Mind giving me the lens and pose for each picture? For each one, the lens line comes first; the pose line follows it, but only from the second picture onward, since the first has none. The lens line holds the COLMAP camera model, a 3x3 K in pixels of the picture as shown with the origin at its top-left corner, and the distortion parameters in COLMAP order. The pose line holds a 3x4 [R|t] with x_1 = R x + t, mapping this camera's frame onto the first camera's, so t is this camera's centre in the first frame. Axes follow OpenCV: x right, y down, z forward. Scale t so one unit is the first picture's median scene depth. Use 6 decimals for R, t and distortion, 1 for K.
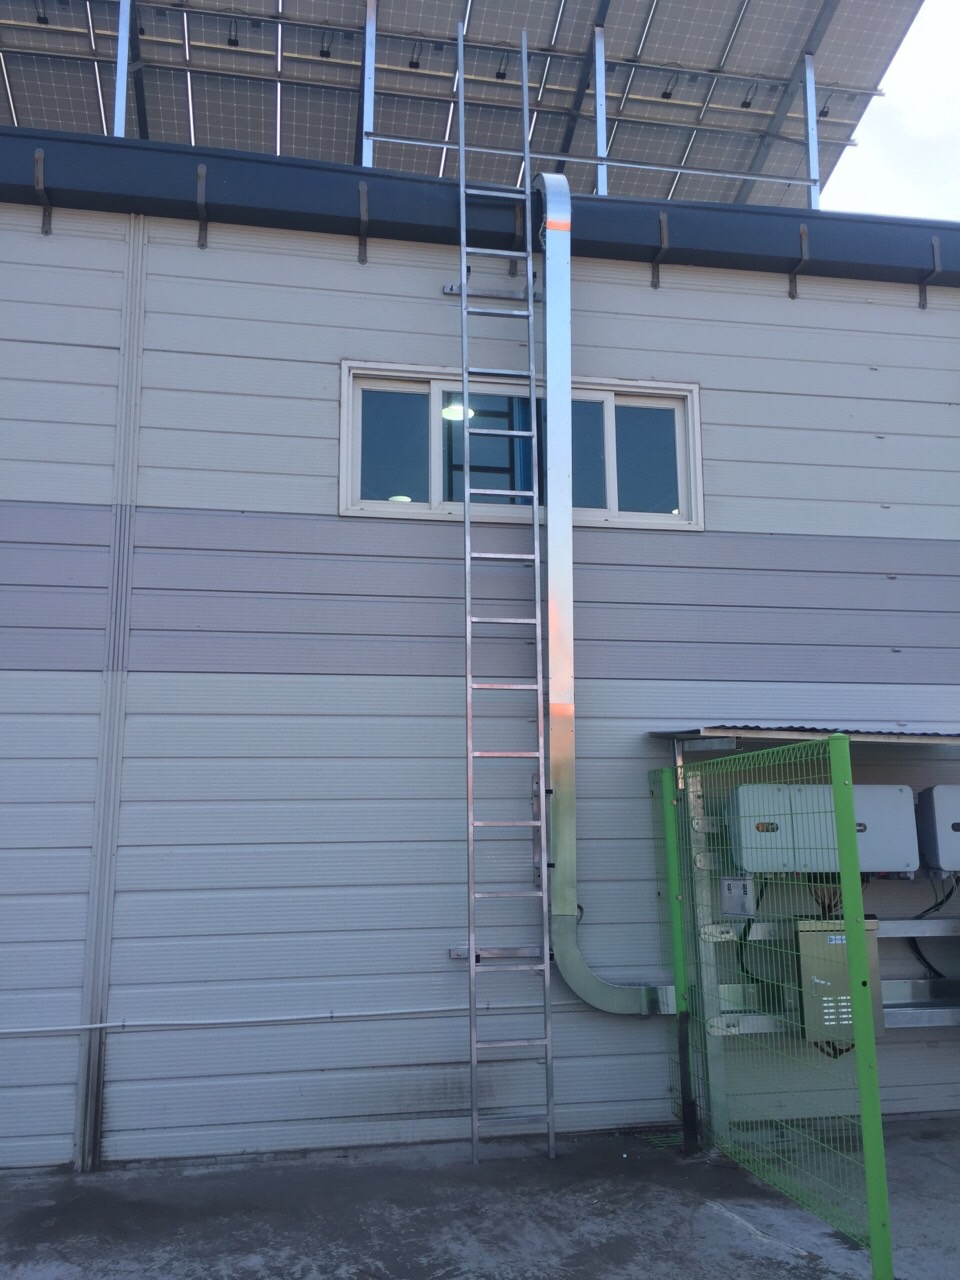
lens RADIAL K [[1162.1, 0, 478.4], [0, 1162.1, 644.0], [0, 0, 1]] dist [0.057766, 0.000000]
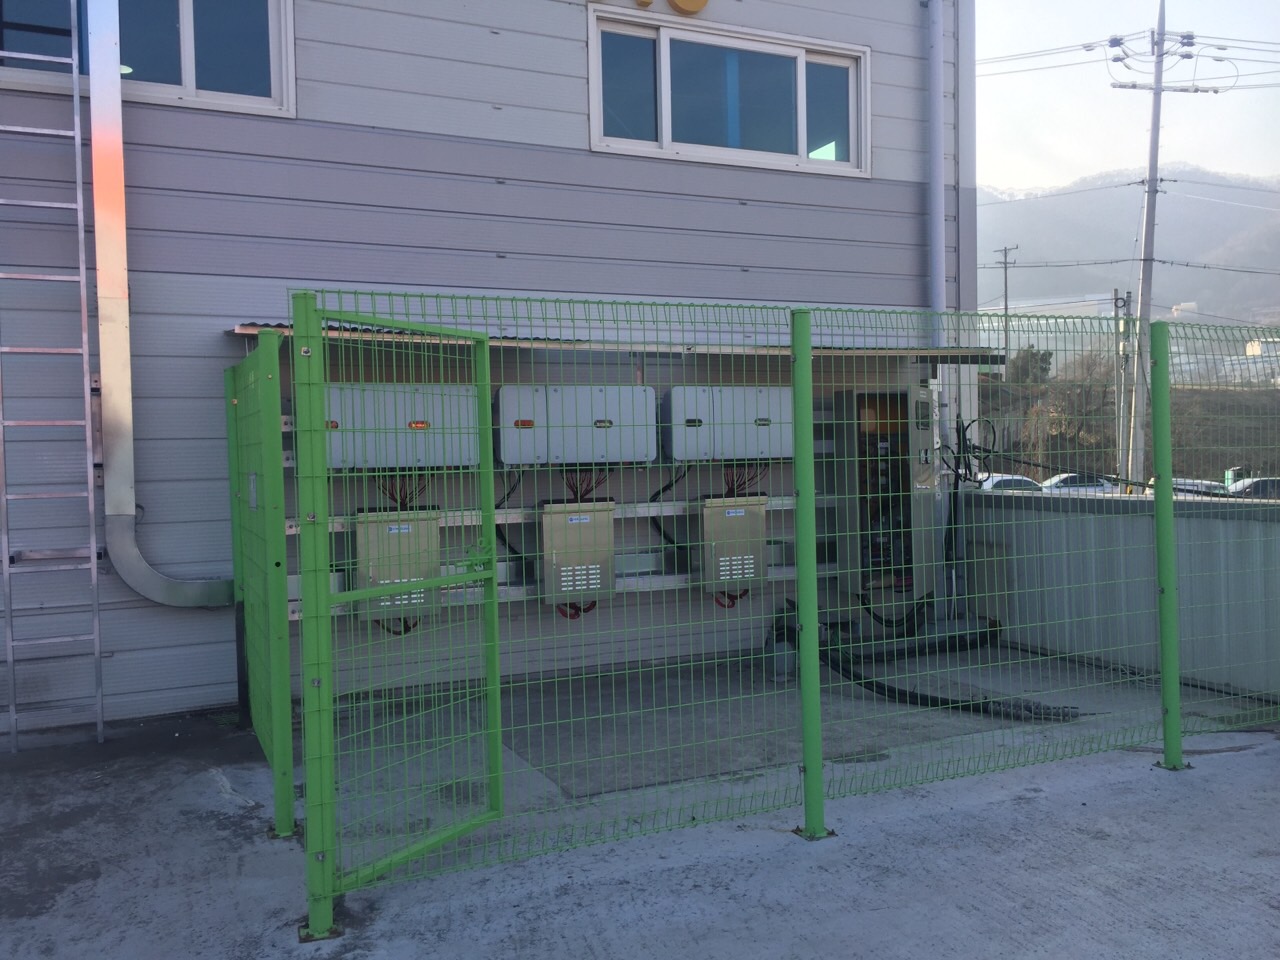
lens RADIAL K [[1065.8, 0, 641.3], [0, 1065.8, 479.0], [0, 0, 1]] dist [0.003040, -0.005800]
pose [[0.972861, -0.012078, 0.231075, 0.285294], [-0.036274, 0.978328, 0.203857, 0.003528], [-0.228529, -0.206707, 0.951339, 0.049154]]
